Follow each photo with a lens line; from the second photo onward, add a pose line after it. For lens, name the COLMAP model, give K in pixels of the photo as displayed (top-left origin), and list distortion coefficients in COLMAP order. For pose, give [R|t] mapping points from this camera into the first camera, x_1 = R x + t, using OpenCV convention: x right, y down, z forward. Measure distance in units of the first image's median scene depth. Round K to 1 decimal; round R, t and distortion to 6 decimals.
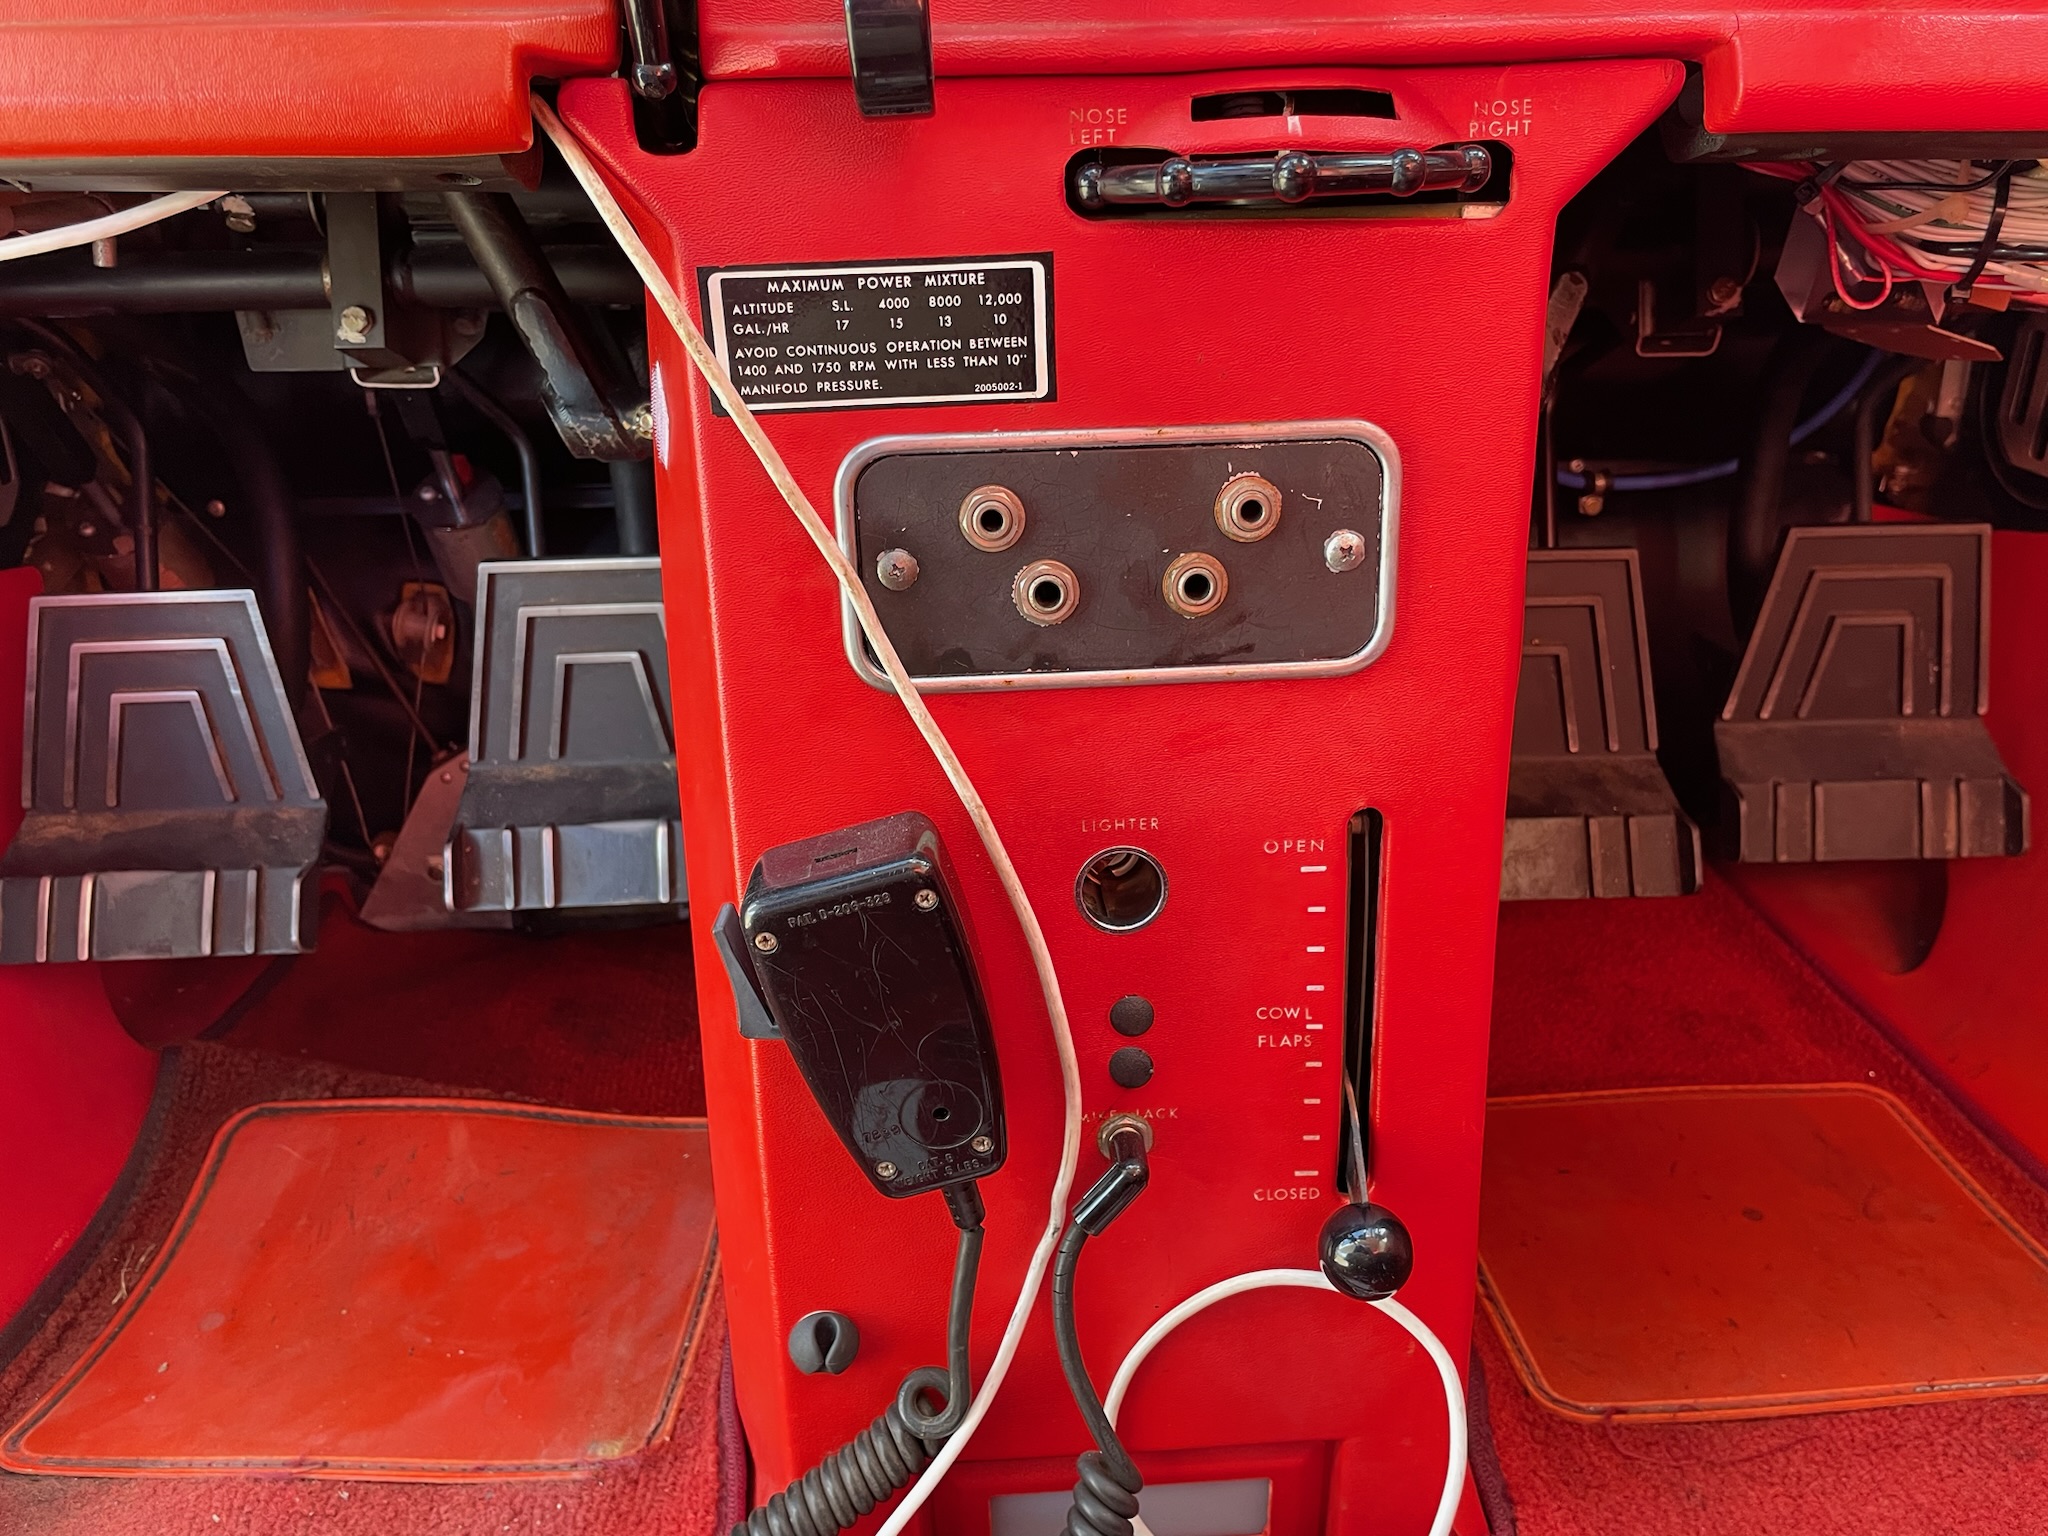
lens RADIAL K [[1557.9, 0, 1006.7], [0, 1557.9, 772.4], [0, 0, 1]] dist [0.091281, -0.121533]
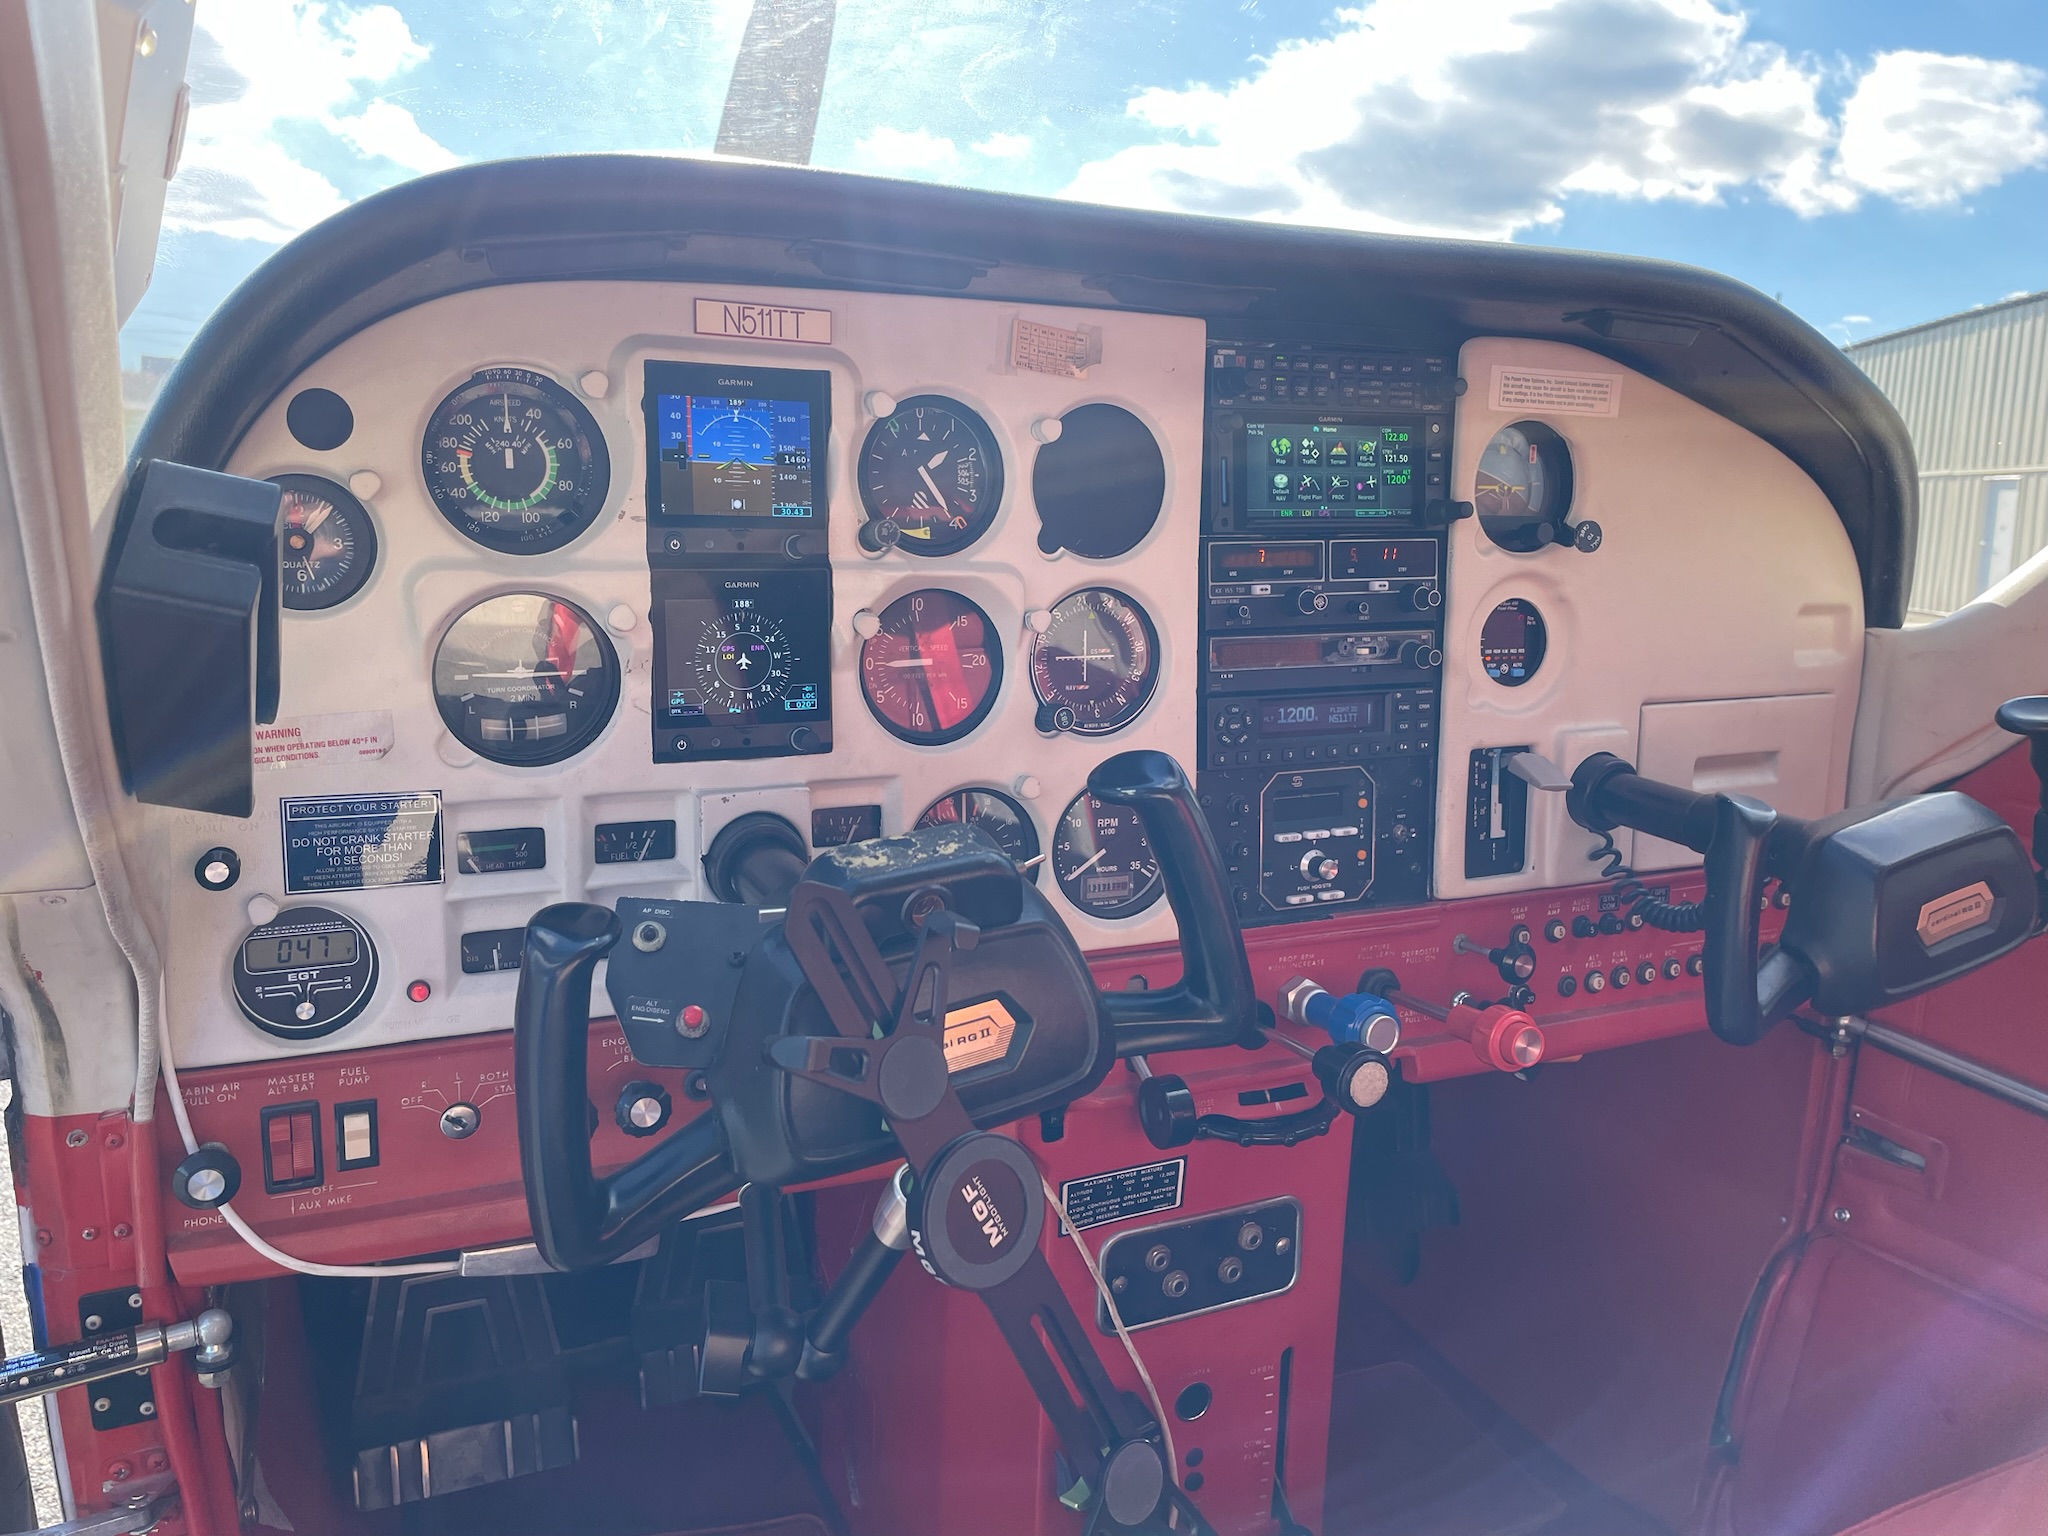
lens RADIAL K [[1557.9, 0, 1020.2], [0, 1557.9, 768.1], [0, 0, 1]] dist [0.091281, -0.121533]
pose [[0.924298, -0.027458, 0.380683, -0.599371], [0.066421, 0.993761, -0.089593, -0.386856], [-0.375848, 0.108096, 0.920355, -0.652372]]
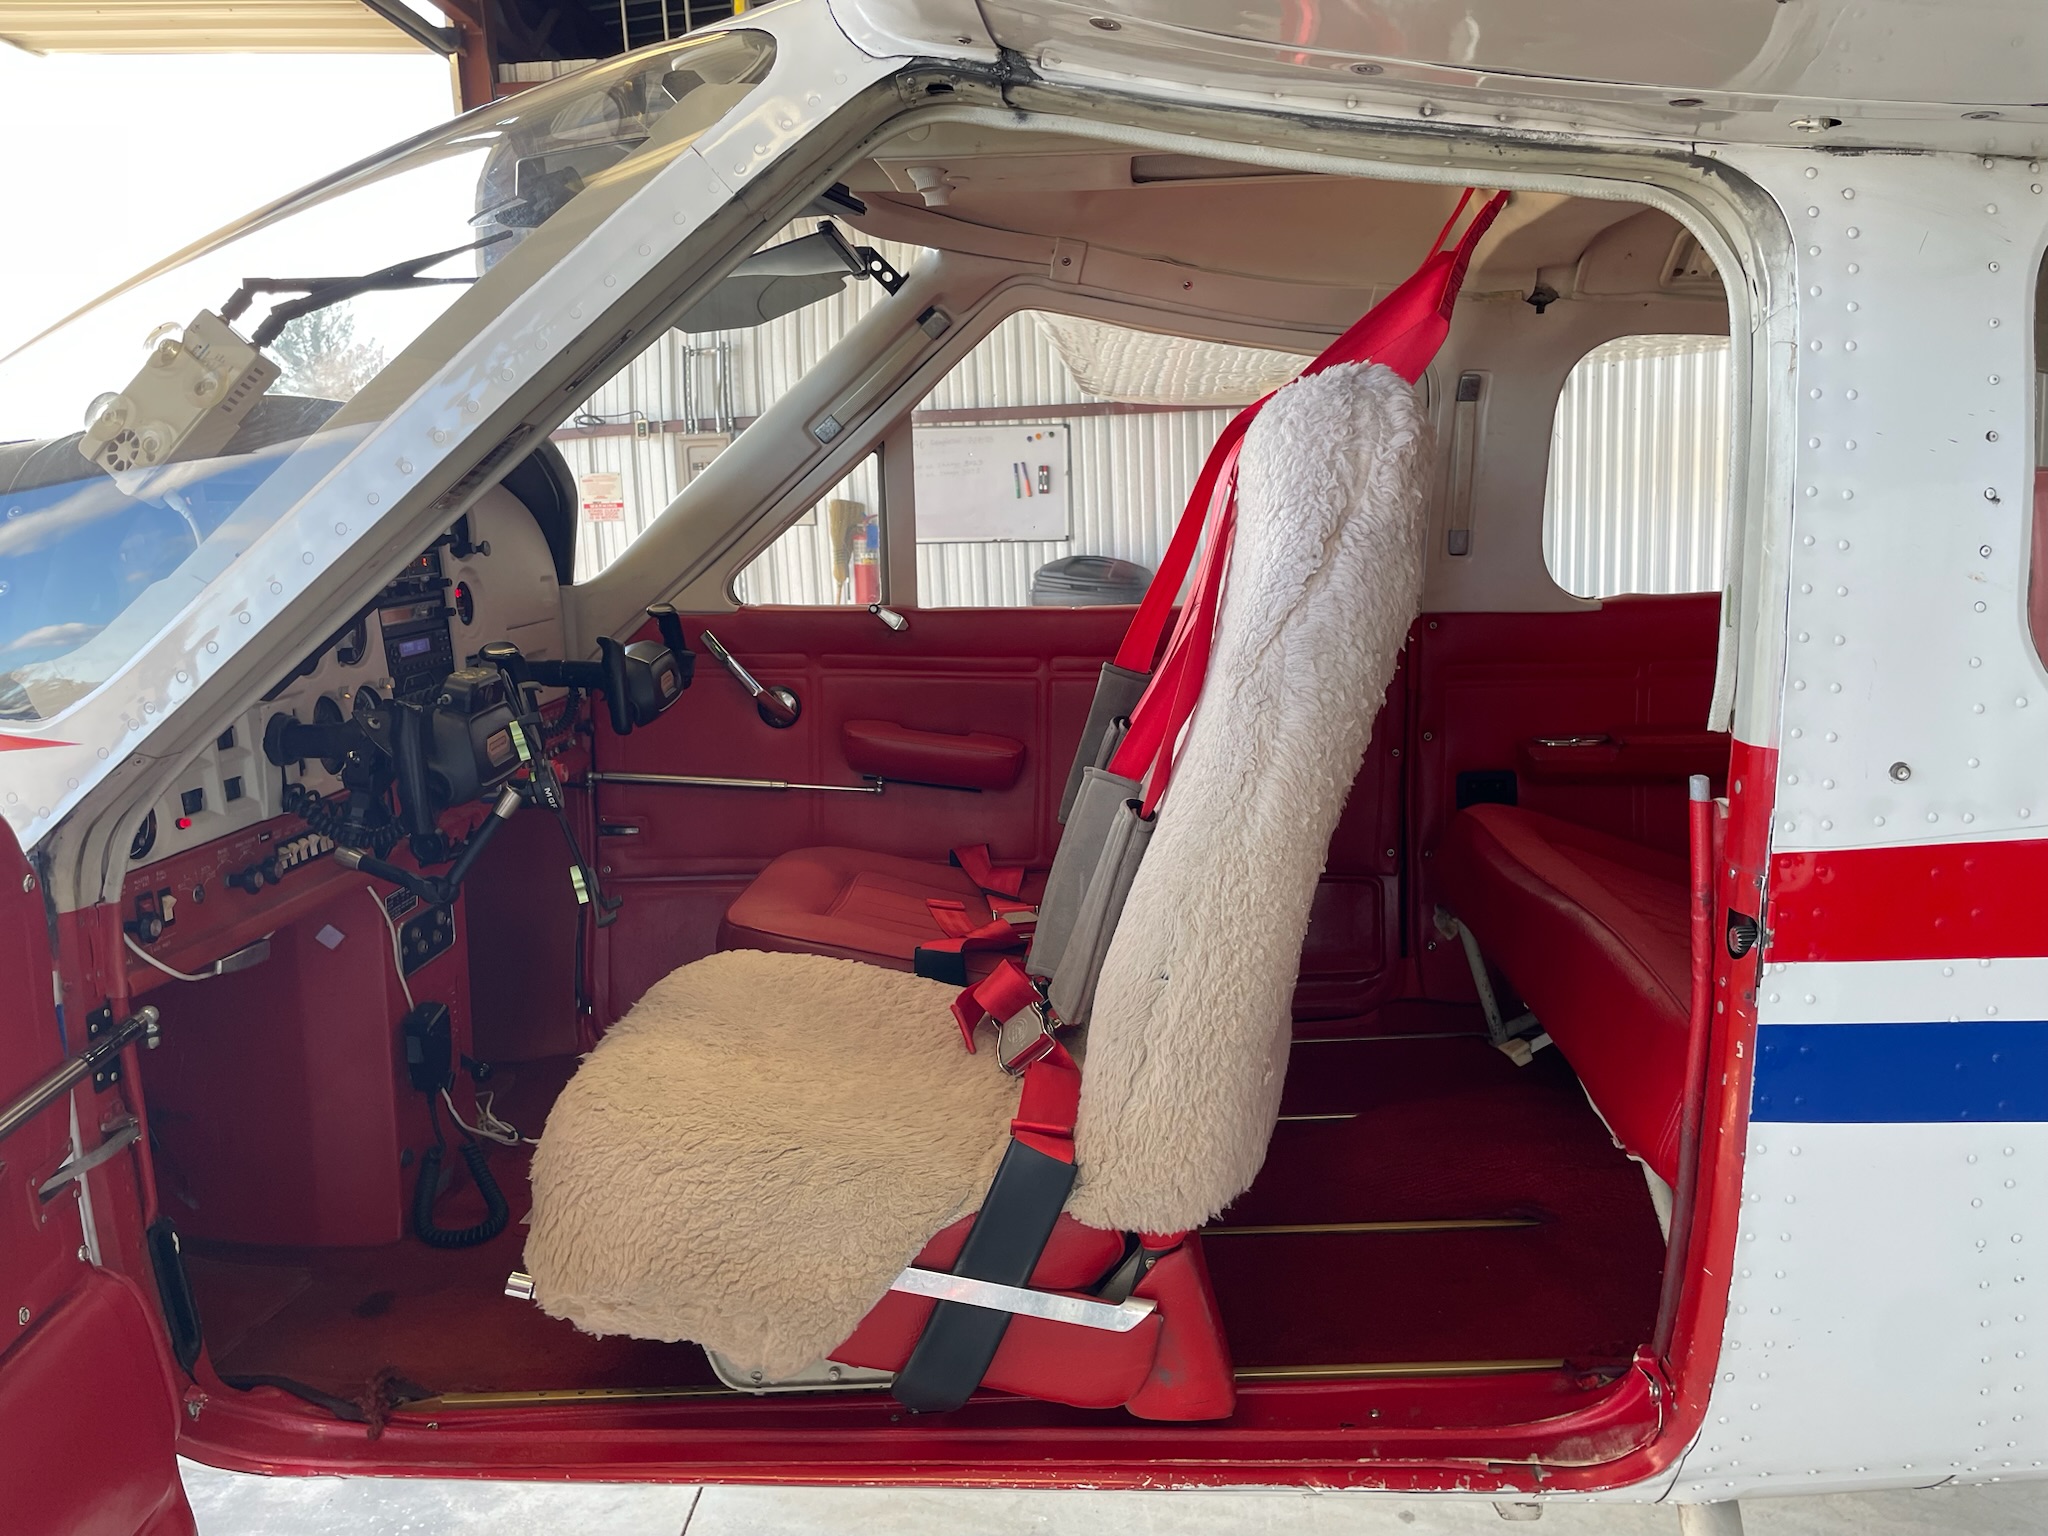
lens RADIAL K [[1557.9, 0, 1031.6], [0, 1557.9, 759.6], [0, 0, 1]] dist [0.091281, -0.121533]
pose [[0.110247, -0.149095, 0.982658, -2.337009], [0.303121, 0.946626, 0.109620, -0.332075], [-0.946553, 0.285779, 0.149556, -0.835549]]
